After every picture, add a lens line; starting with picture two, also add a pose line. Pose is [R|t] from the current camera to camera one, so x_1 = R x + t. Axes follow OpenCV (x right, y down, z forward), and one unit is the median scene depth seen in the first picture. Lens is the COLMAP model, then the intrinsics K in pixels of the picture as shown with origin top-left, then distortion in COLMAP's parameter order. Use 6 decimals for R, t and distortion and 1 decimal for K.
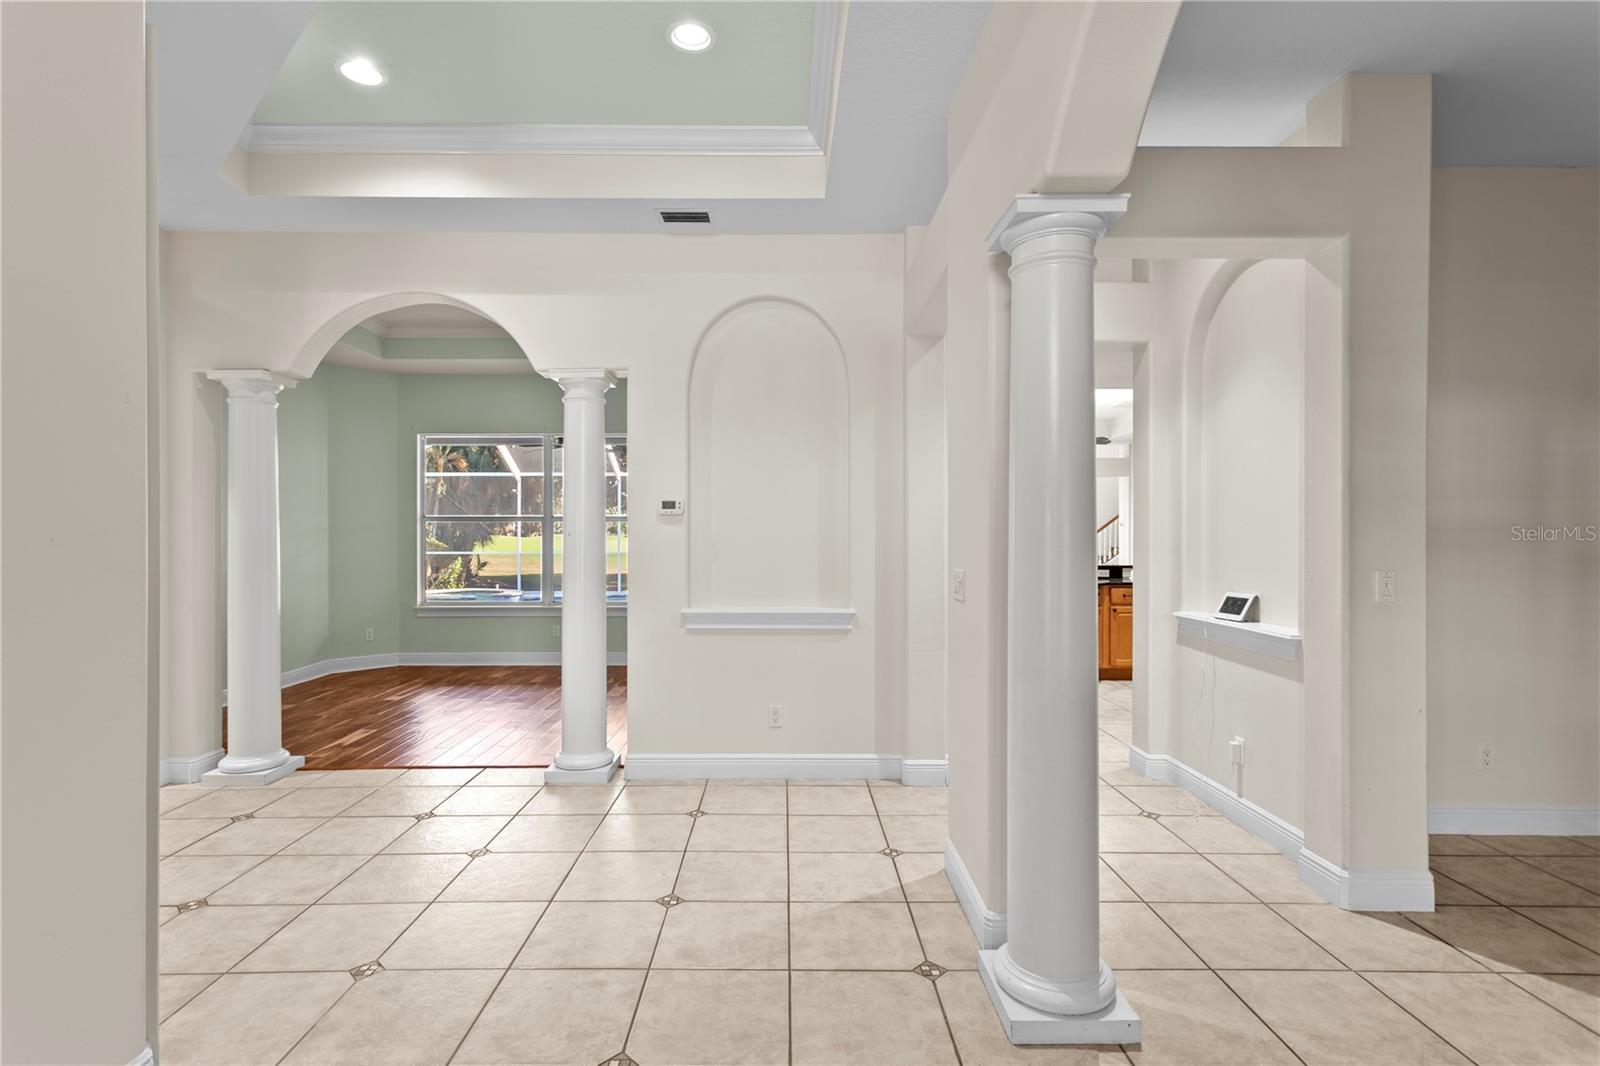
lens RADIAL K [[763.6, 0, 765.8], [0, 763.6, 539.9], [0, 0, 1]] dist [-0.000678, 0.003527]
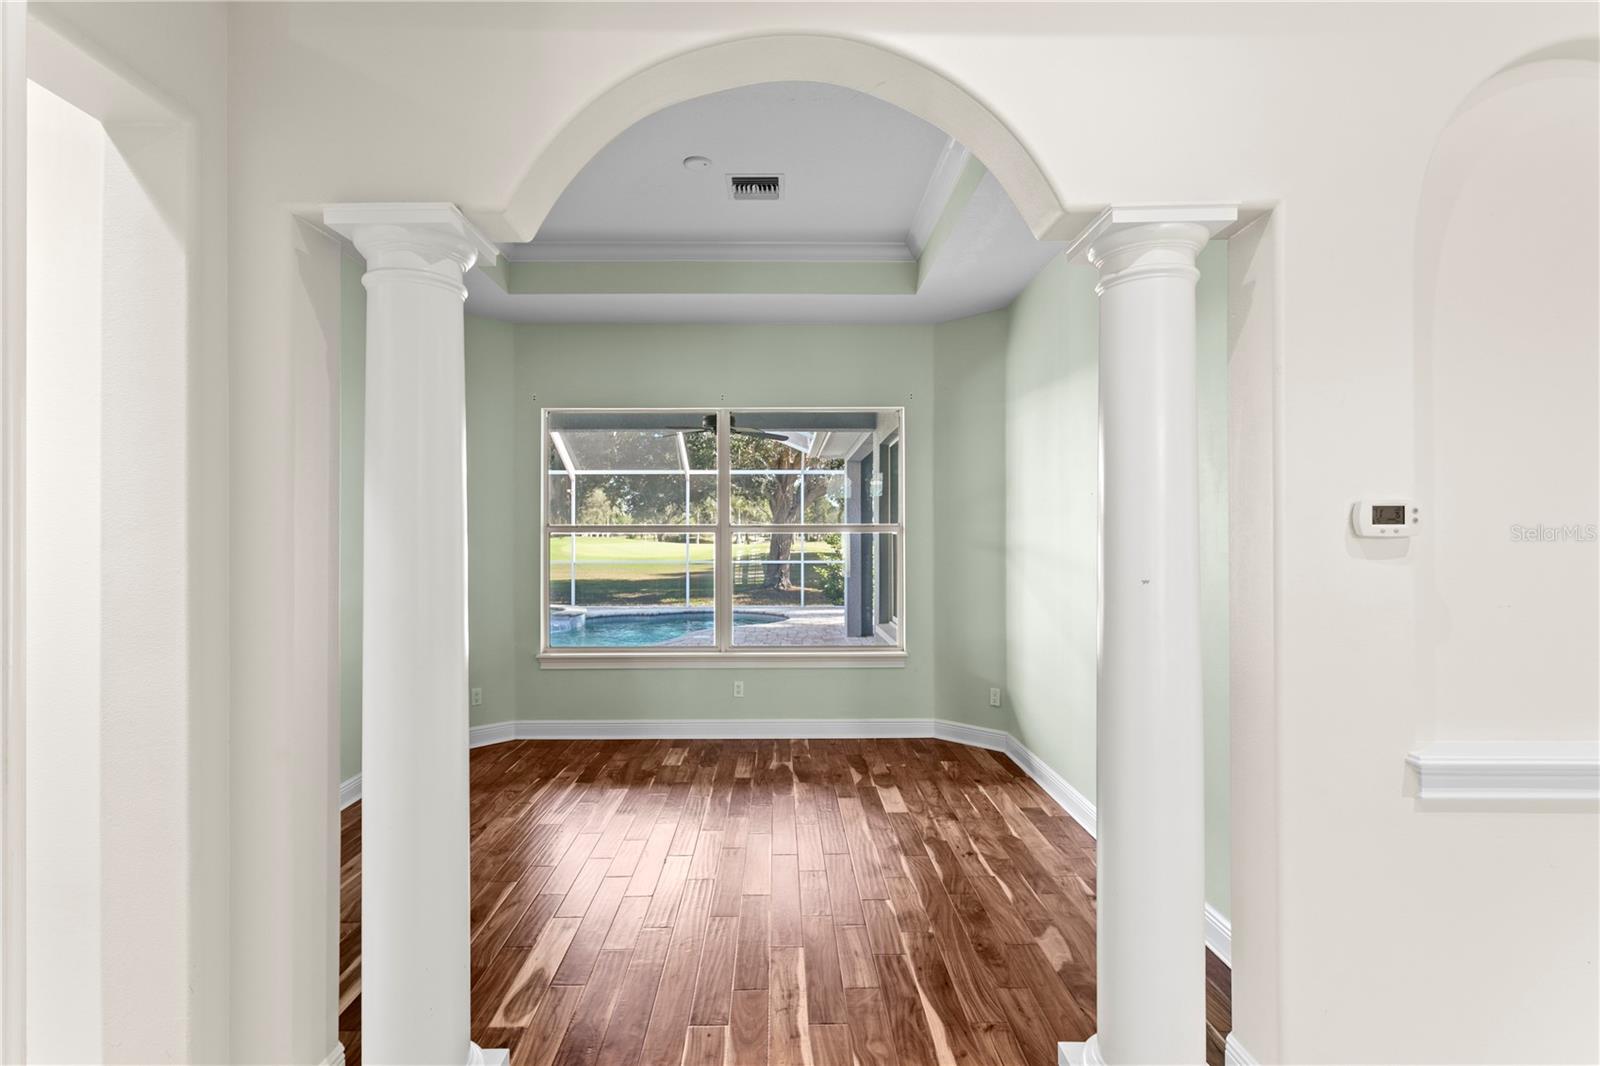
lens RADIAL K [[763.6, 0, 760.0], [0, 763.6, 533.3], [0, 0, 1]] dist [-0.000678, 0.003527]
pose [[0.999999, 0.001491, -0.000109, -0.125879], [-0.001492, 0.999938, -0.011012, -0.007768], [0.000092, 0.011012, 0.999939, 0.147658]]
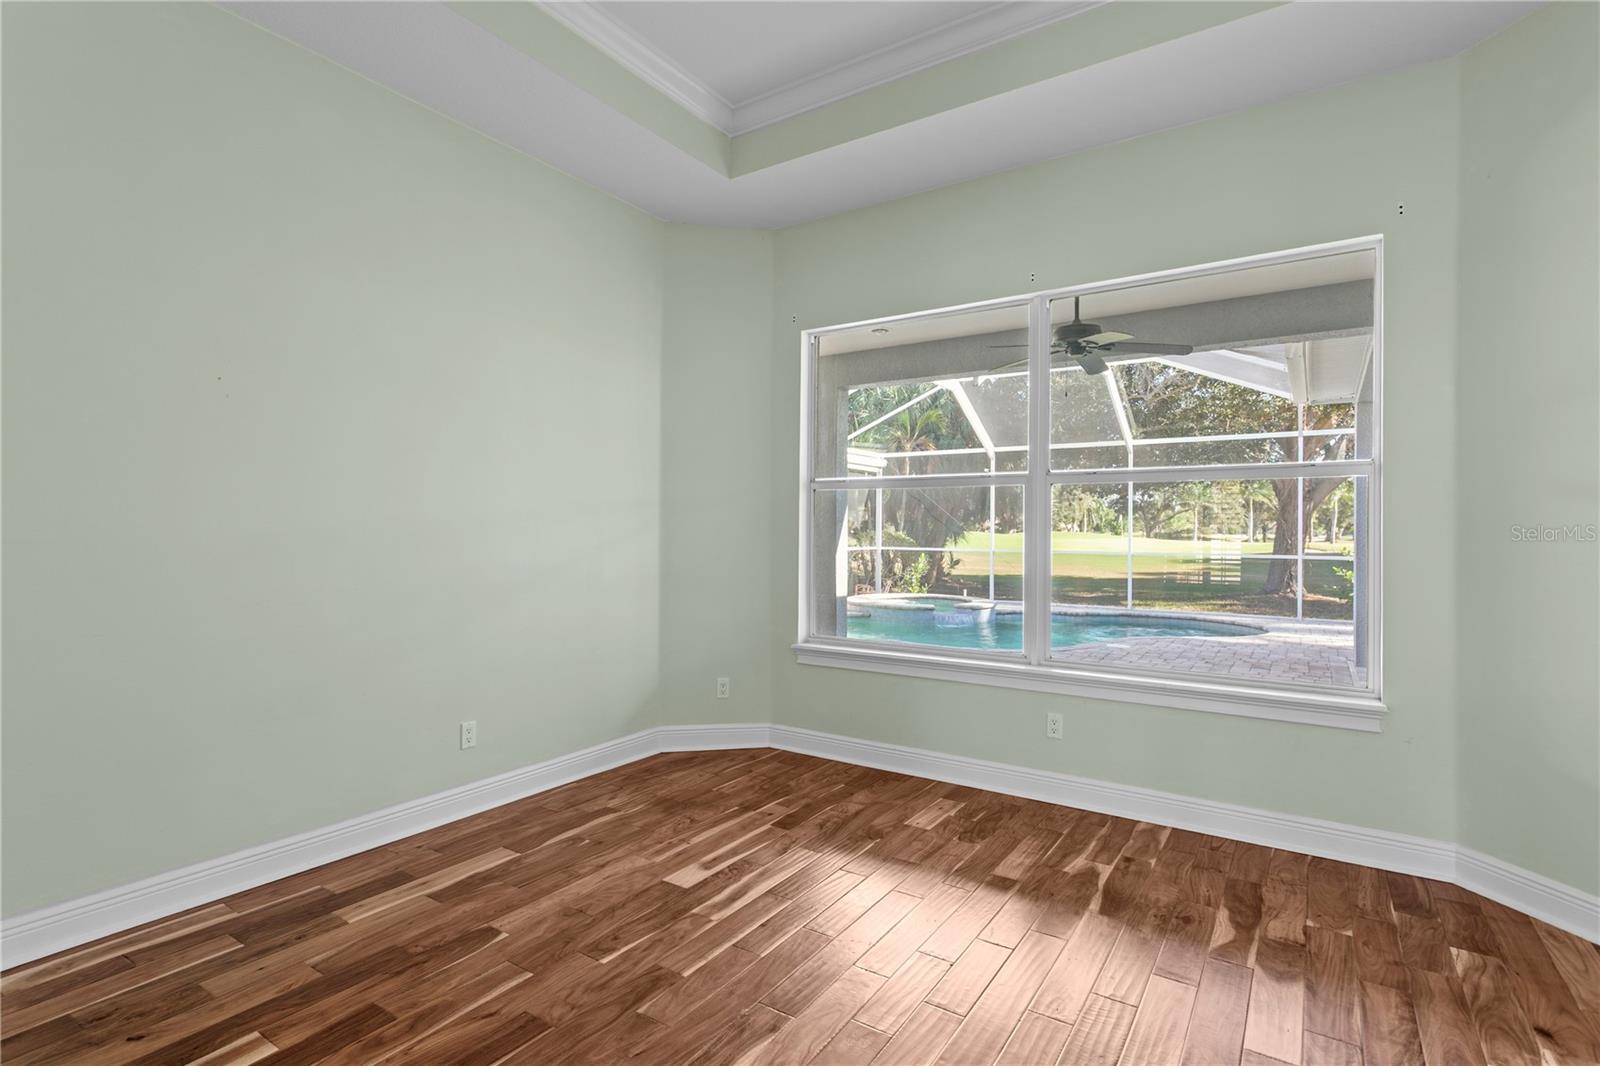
lens RADIAL K [[763.6, 0, 780.5], [0, 763.6, 535.7], [0, 0, 1]] dist [-0.000678, 0.003527]
pose [[0.831700, 0.013608, -0.555059, -0.079562], [-0.015320, 0.999881, 0.001557, 0.003958], [0.555014, 0.007209, 0.831810, 0.262507]]
